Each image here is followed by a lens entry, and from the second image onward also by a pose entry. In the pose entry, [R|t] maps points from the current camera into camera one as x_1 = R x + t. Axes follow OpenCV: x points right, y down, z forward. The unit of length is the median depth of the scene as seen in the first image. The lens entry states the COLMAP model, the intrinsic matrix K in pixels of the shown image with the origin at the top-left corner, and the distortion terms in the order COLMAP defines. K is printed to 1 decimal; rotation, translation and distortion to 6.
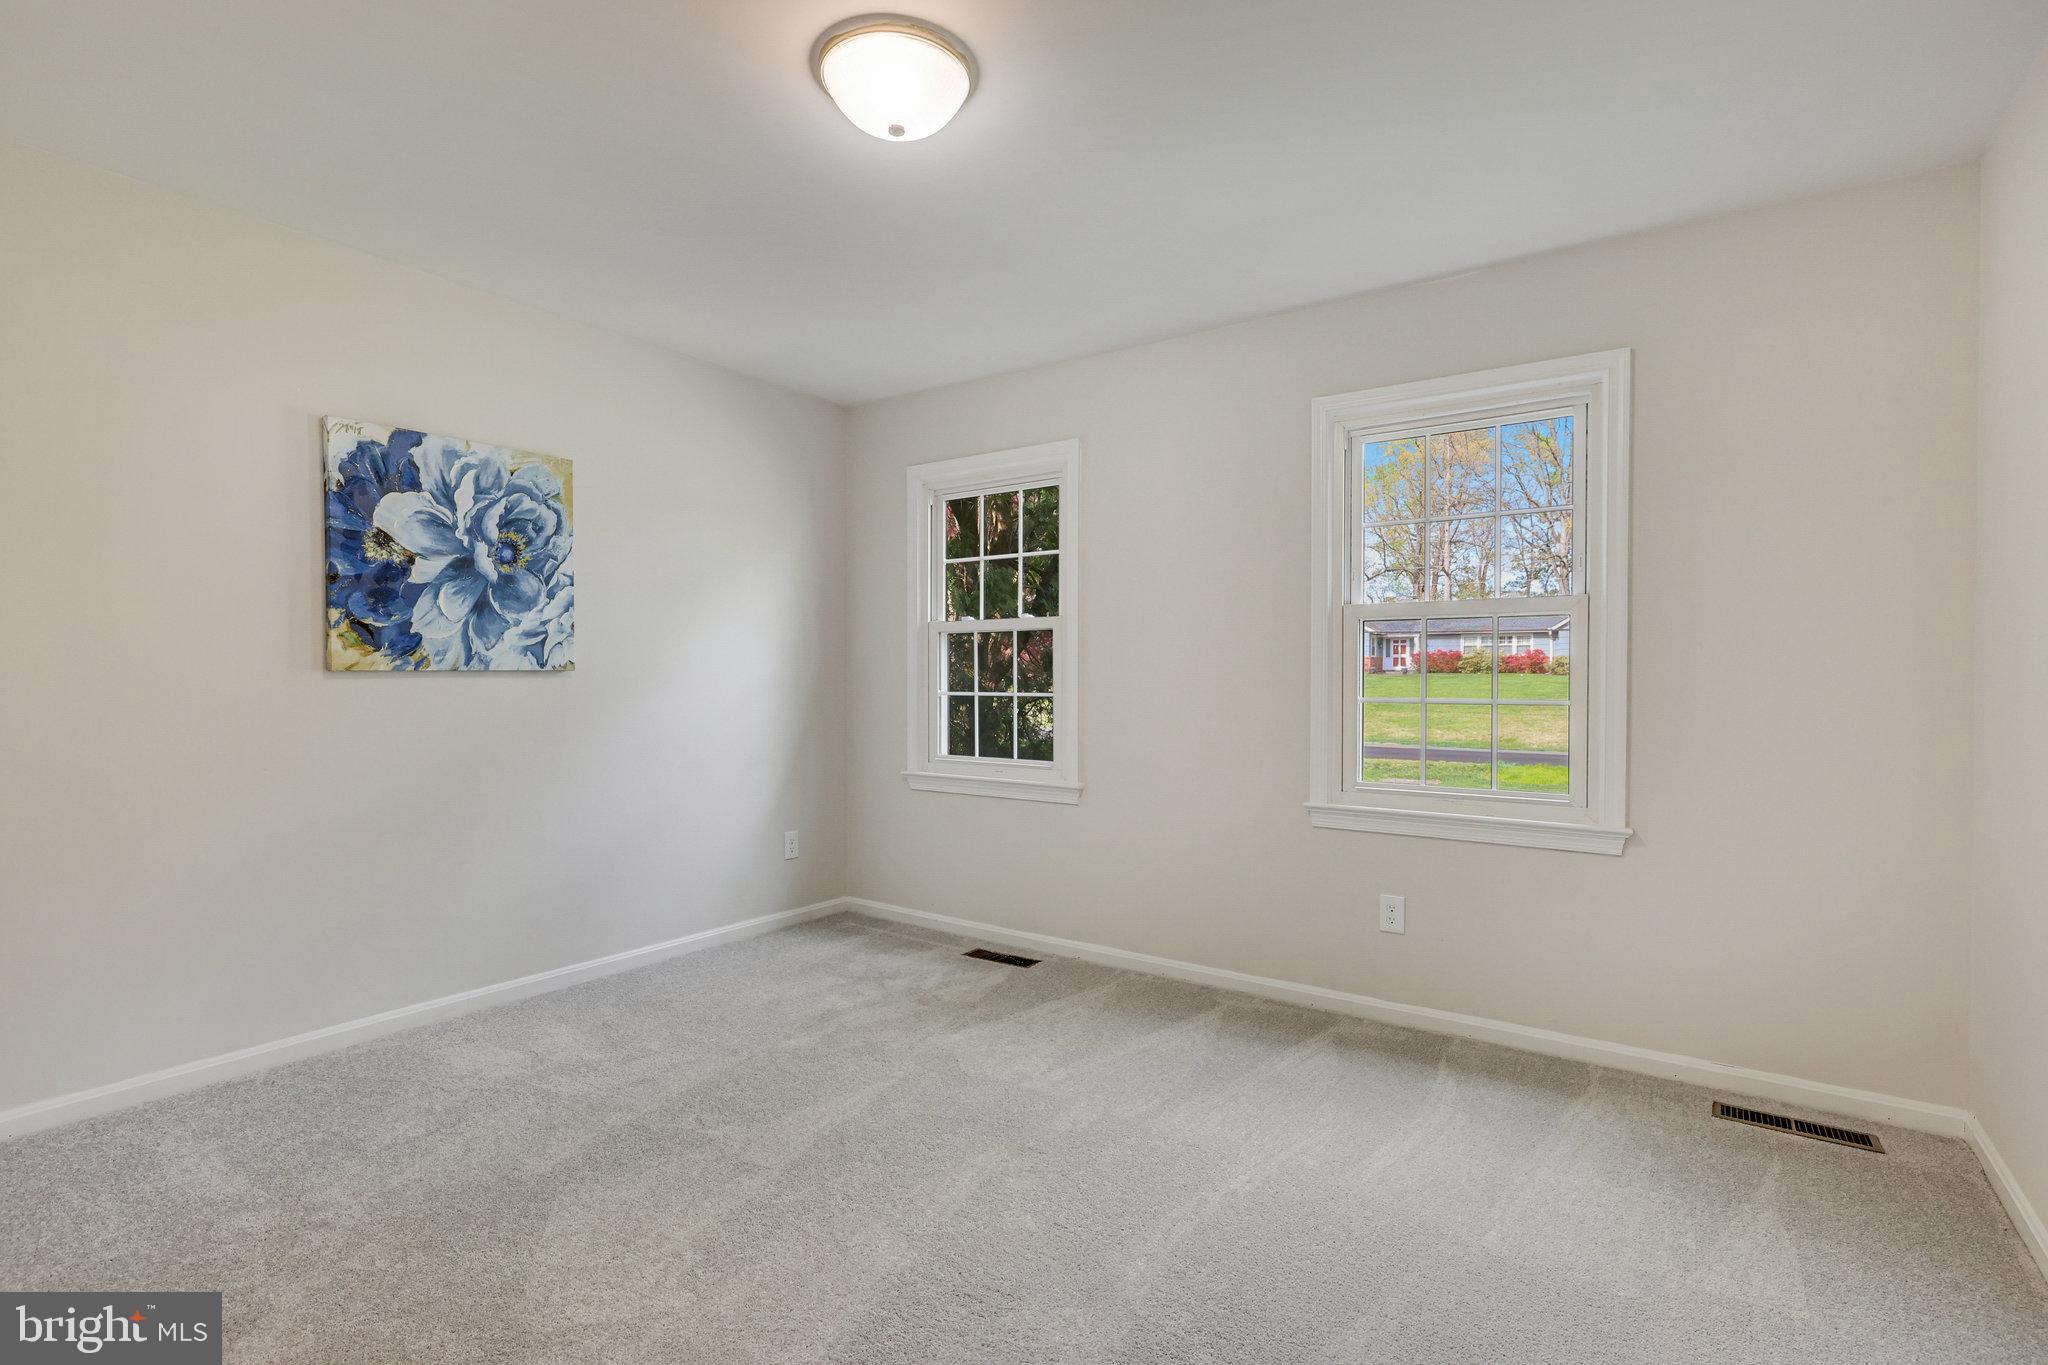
lens RADIAL K [[895.8, 0, 1031.1], [0, 895.8, 678.2], [0, 0, 1]] dist [0.001737, 0.000169]
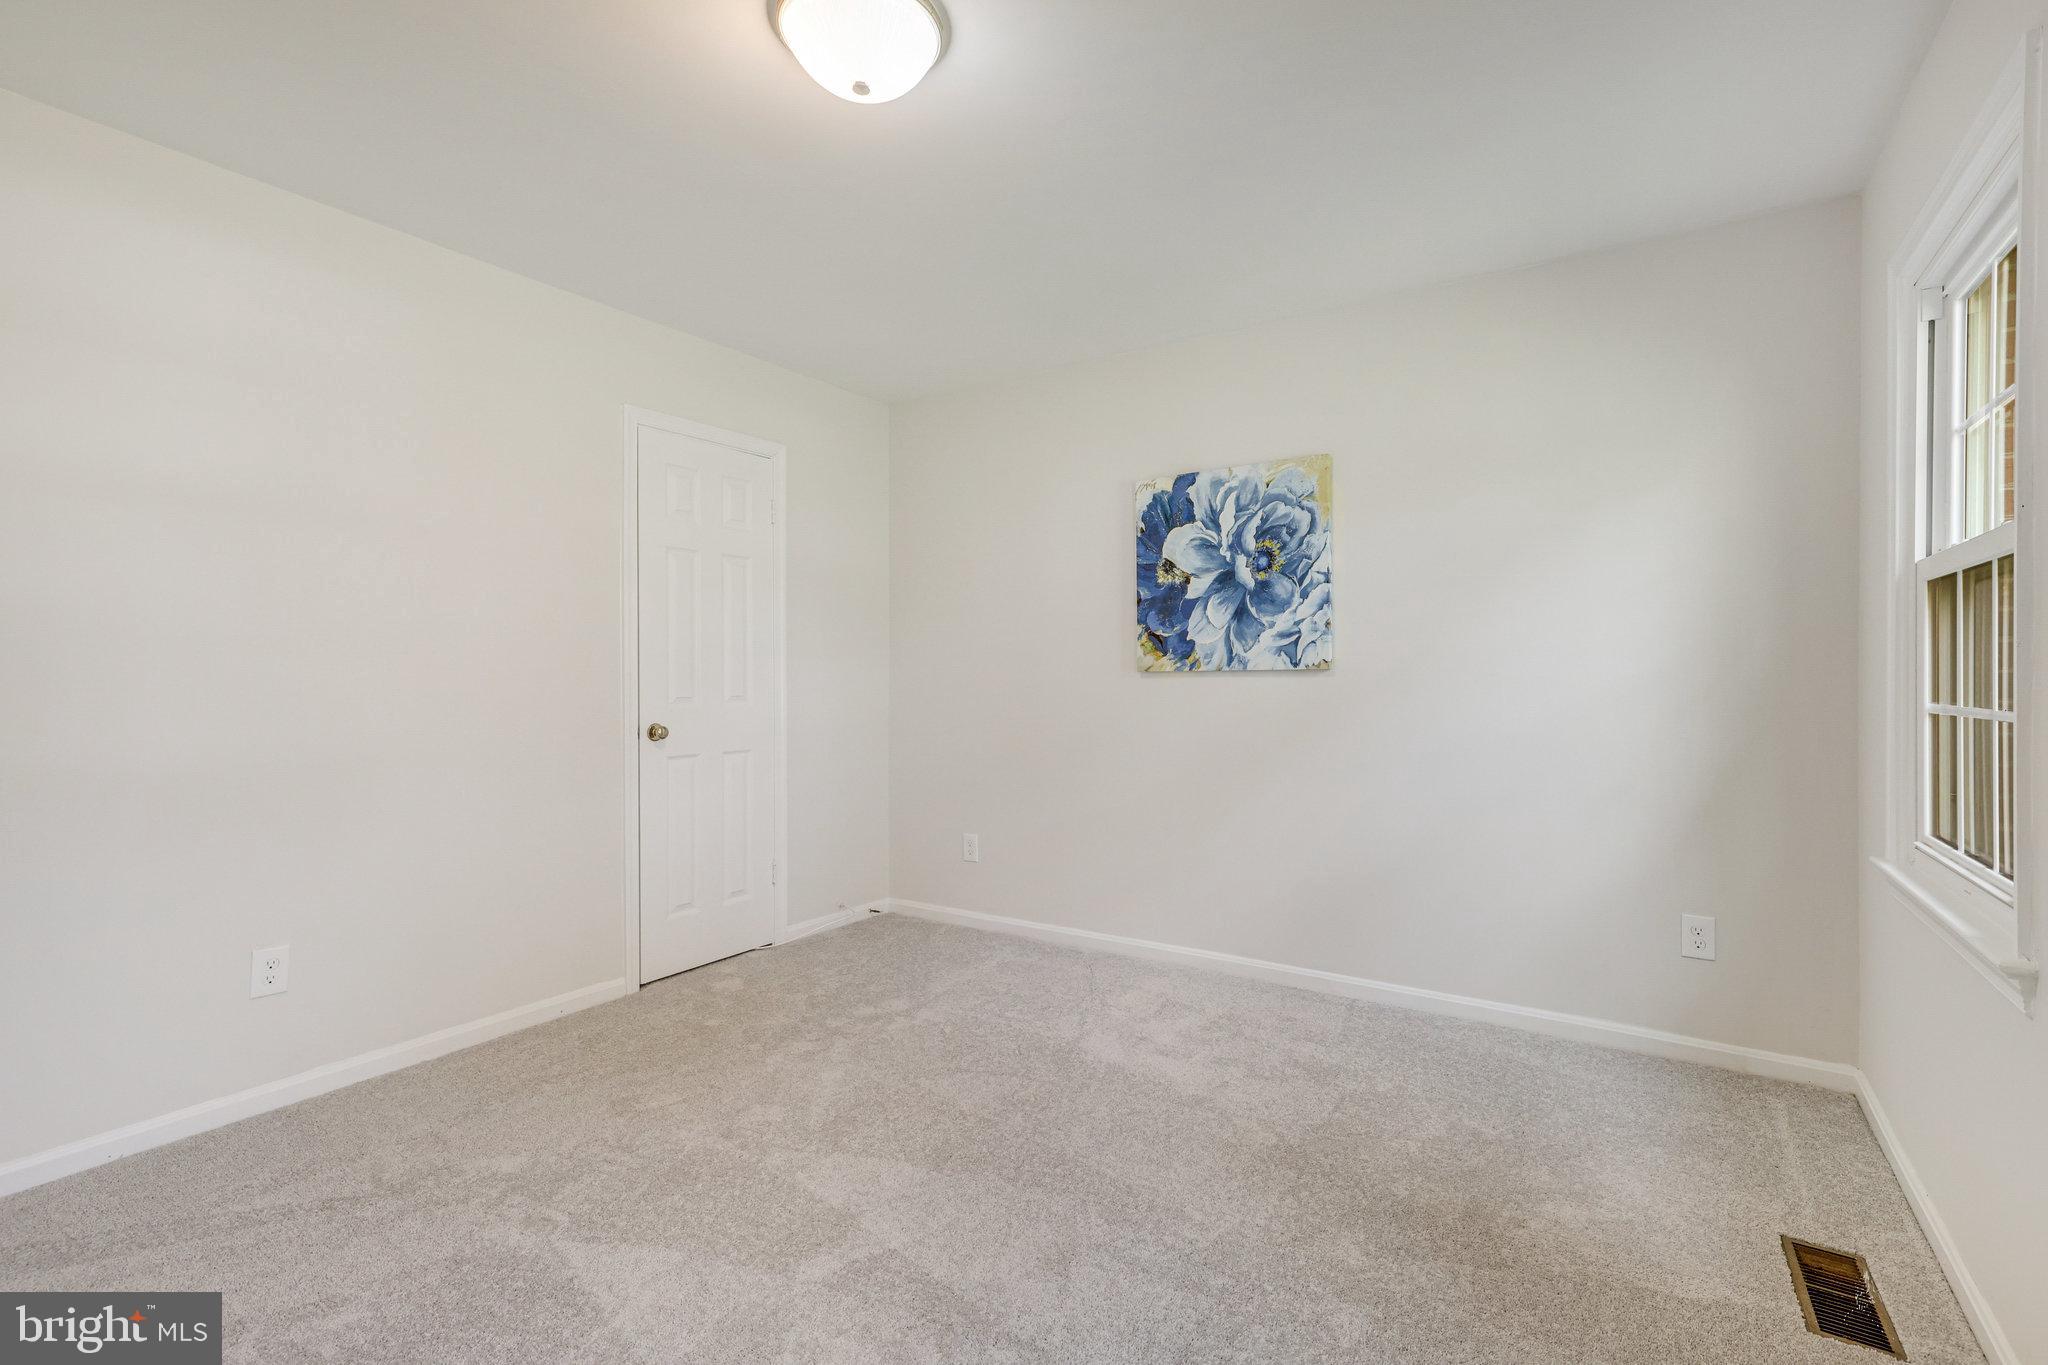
lens RADIAL K [[895.8, 0, 1031.1], [0, 895.8, 678.2], [0, 0, 1]] dist [0.001737, 0.000169]
pose [[0.055429, 0.000403, -0.998463, 0.480769], [-0.000887, 1.000000, 0.000354, 0.001038], [0.998462, 0.000866, 0.055430, 0.677327]]
